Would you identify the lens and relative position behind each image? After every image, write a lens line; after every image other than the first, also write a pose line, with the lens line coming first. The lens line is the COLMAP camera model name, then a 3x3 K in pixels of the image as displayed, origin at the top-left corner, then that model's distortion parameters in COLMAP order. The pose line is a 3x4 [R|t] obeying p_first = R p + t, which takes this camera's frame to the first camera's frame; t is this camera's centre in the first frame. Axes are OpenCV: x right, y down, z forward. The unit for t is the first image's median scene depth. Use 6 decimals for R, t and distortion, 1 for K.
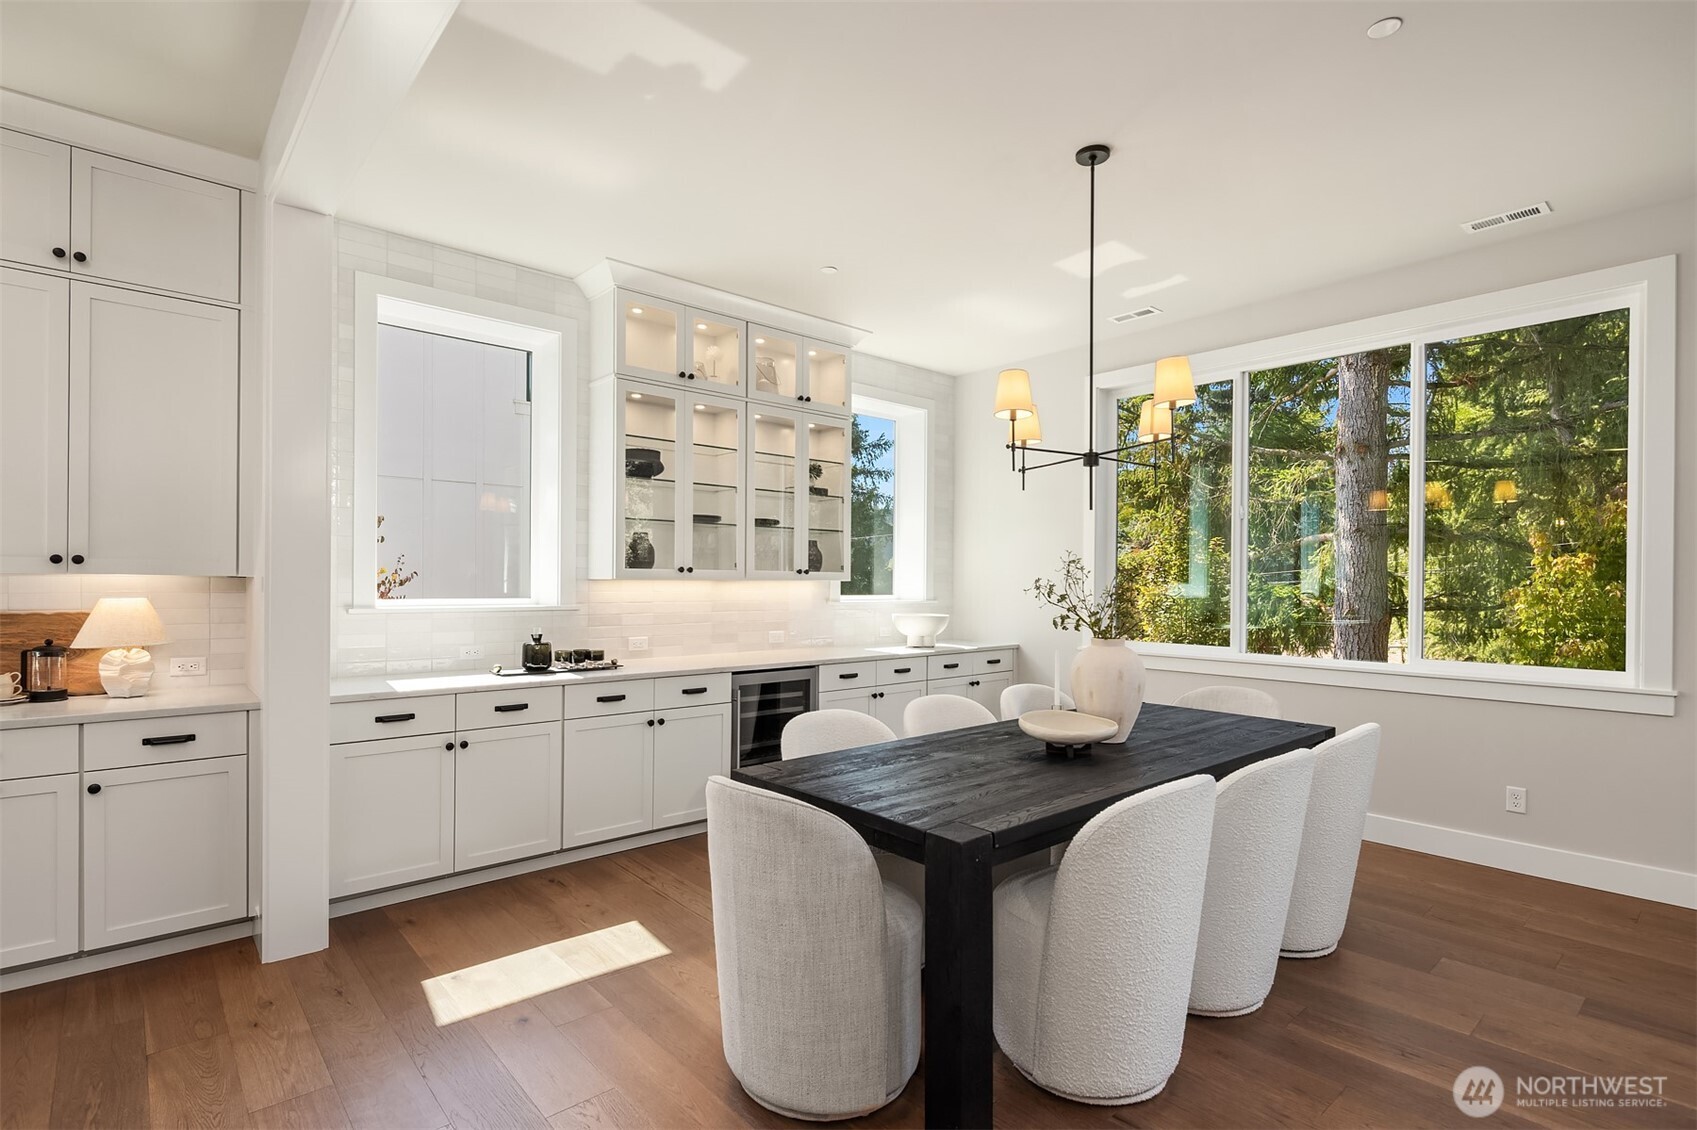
lens RADIAL K [[800.9, 0, 814.1], [0, 800.9, 590.8], [0, 0, 1]] dist [-0.012960, -0.000345]
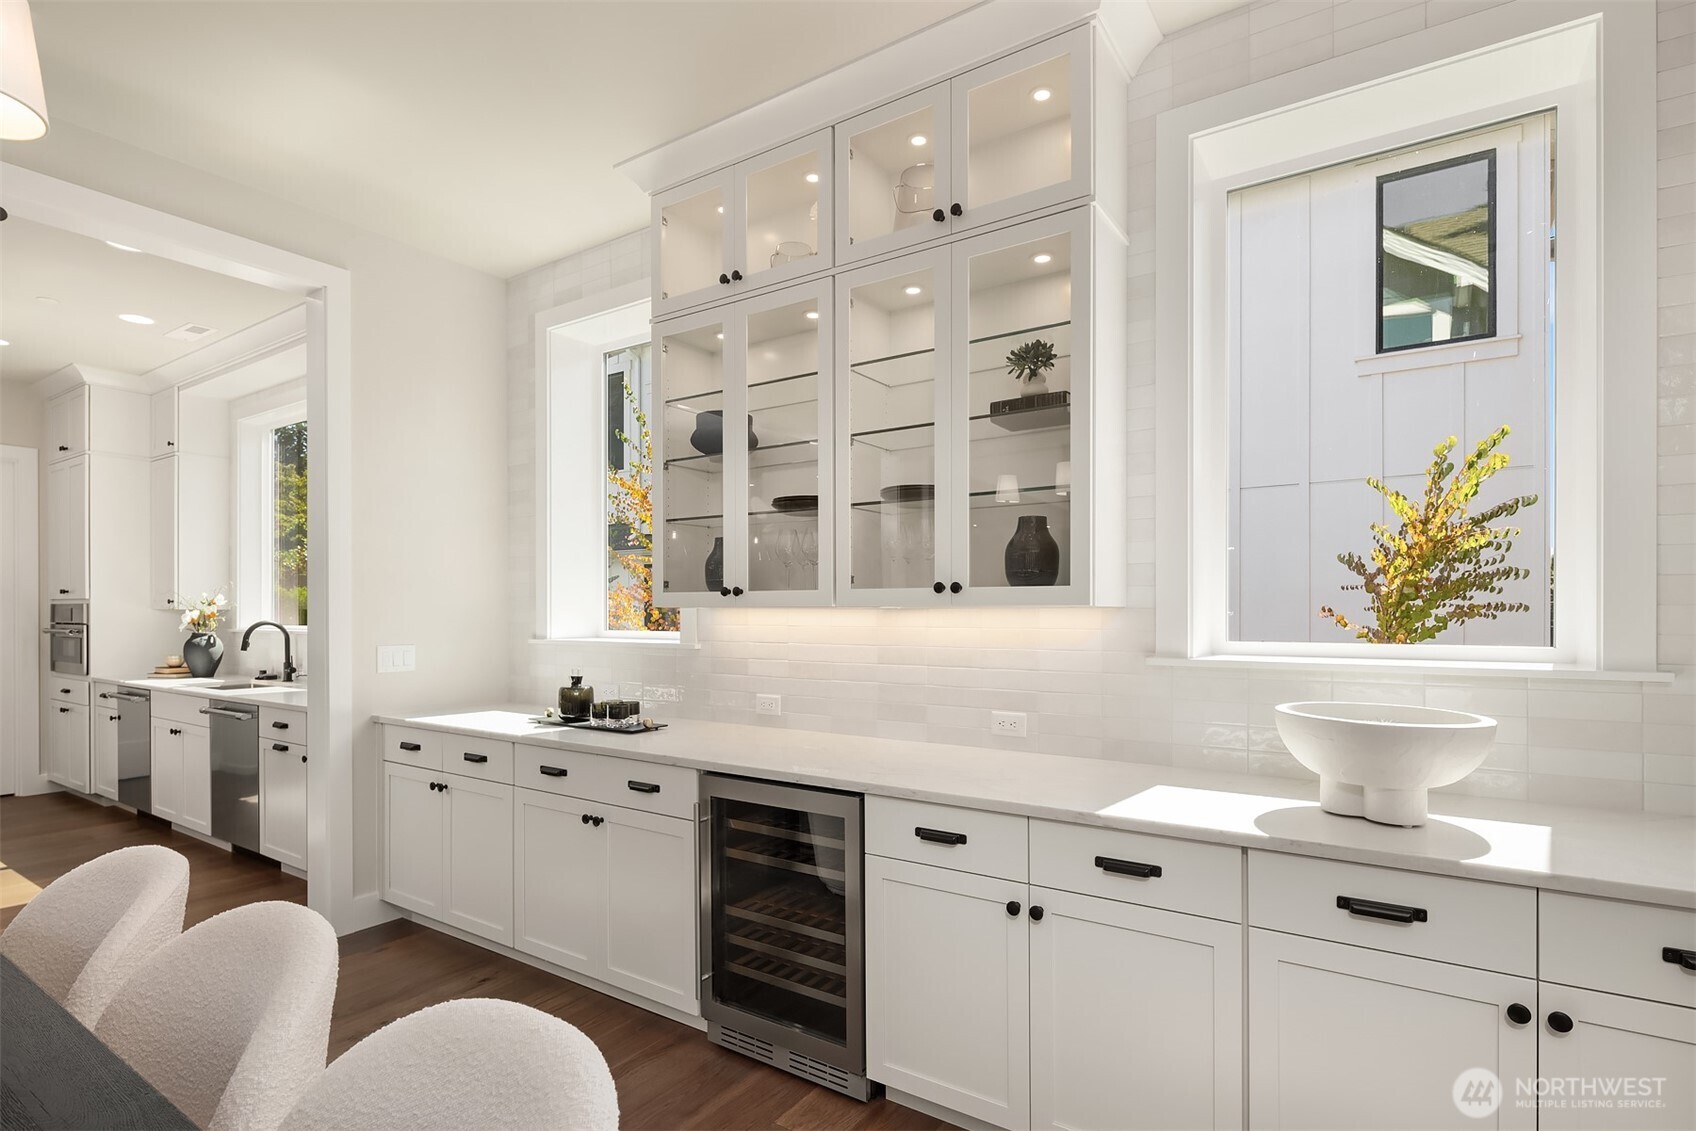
lens RADIAL K [[899.9, 0, 848.5], [0, 899.9, 599.4], [0, 0, 1]] dist [-0.001148, -0.000099]
pose [[0.238155, -0.009700, -0.971179, 0.502454], [-0.001658, 0.999945, -0.010394, -0.012503], [0.971226, 0.004086, 0.238126, 0.868507]]
